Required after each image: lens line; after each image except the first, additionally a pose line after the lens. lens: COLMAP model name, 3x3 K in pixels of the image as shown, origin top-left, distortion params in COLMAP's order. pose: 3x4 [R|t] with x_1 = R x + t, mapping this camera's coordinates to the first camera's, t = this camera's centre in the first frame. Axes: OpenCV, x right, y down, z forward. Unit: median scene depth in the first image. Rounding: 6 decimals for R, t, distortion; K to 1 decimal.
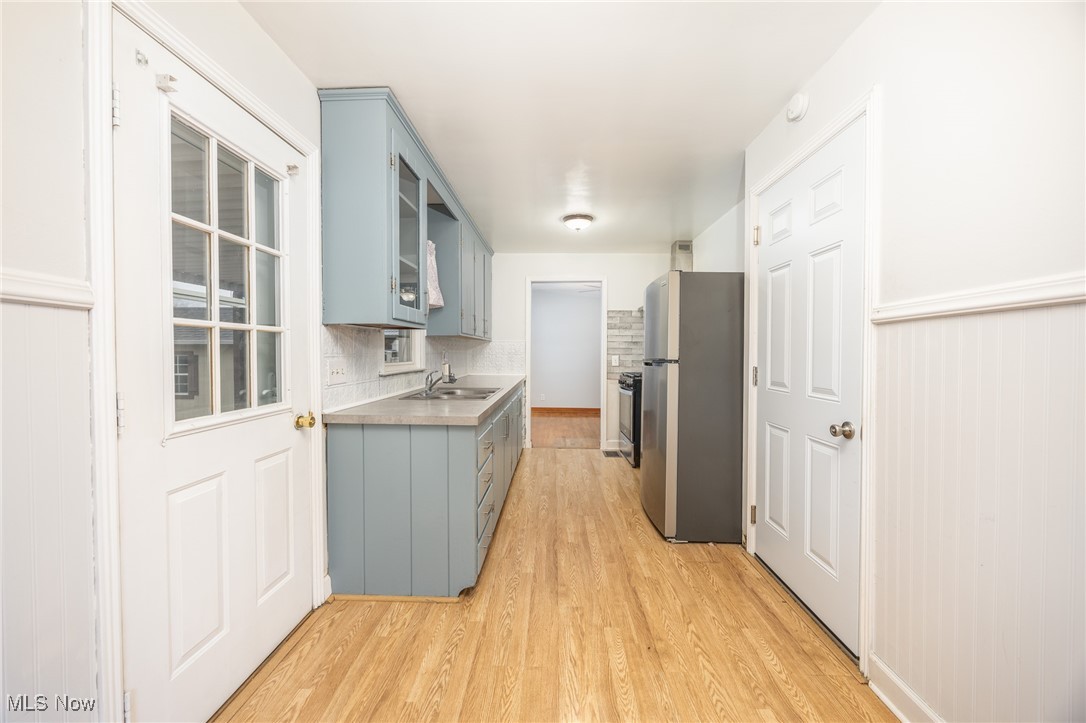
lens RADIAL K [[422.3, 0, 539.7], [0, 422.3, 360.0], [0, 0, 1]] dist [-0.001725, -0.000388]
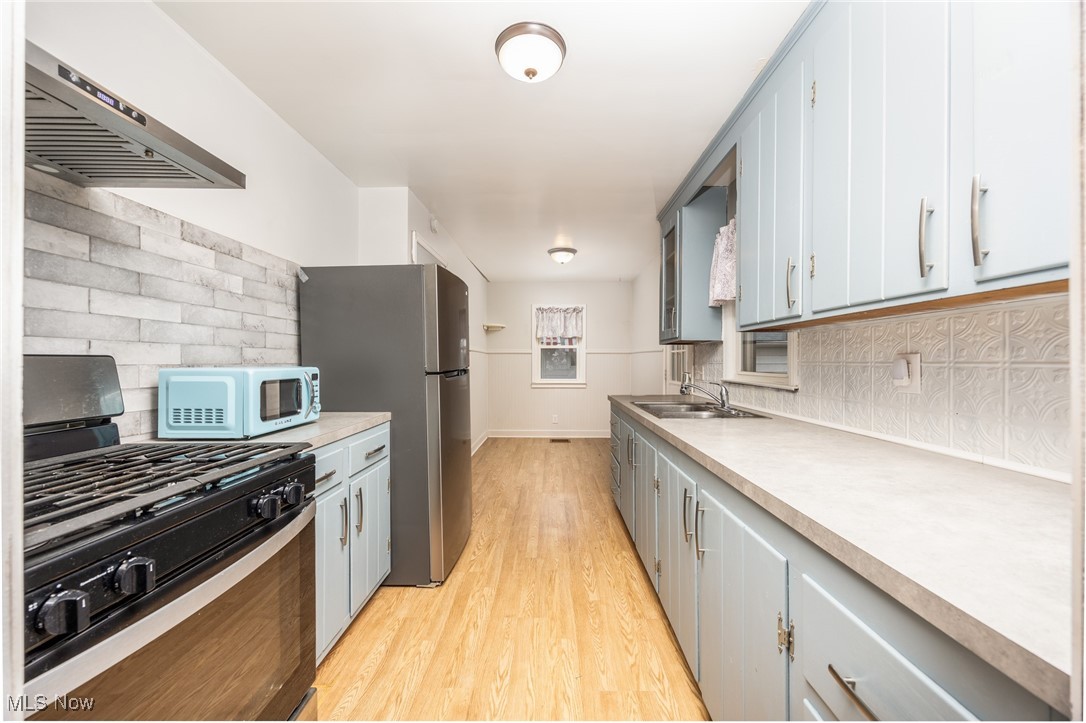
lens RADIAL K [[412.6, 0, 543.0], [0, 412.6, 361.5], [0, 0, 1]] dist [-0.001370, -0.000250]
pose [[-0.999925, -0.001536, -0.012133, 0.102248], [-0.001780, 0.999797, 0.020079, -0.030460], [0.012099, 0.020099, -0.999725, 1.797653]]
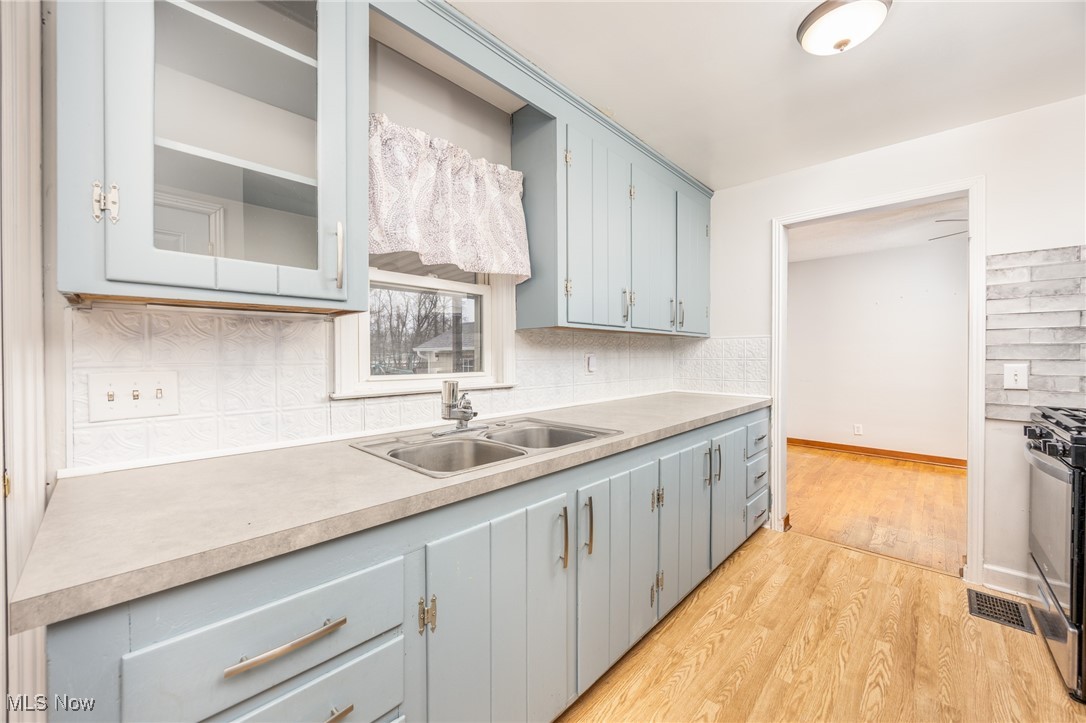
lens RADIAL K [[412.6, 0, 543.0], [0, 412.6, 361.5], [0, 0, 1]] dist [-0.001370, -0.000250]
pose [[0.744741, 0.003488, -0.667345, 0.175497], [-0.008516, 0.999955, -0.004277, -0.011365], [0.667300, 0.008868, 0.744737, 0.669405]]
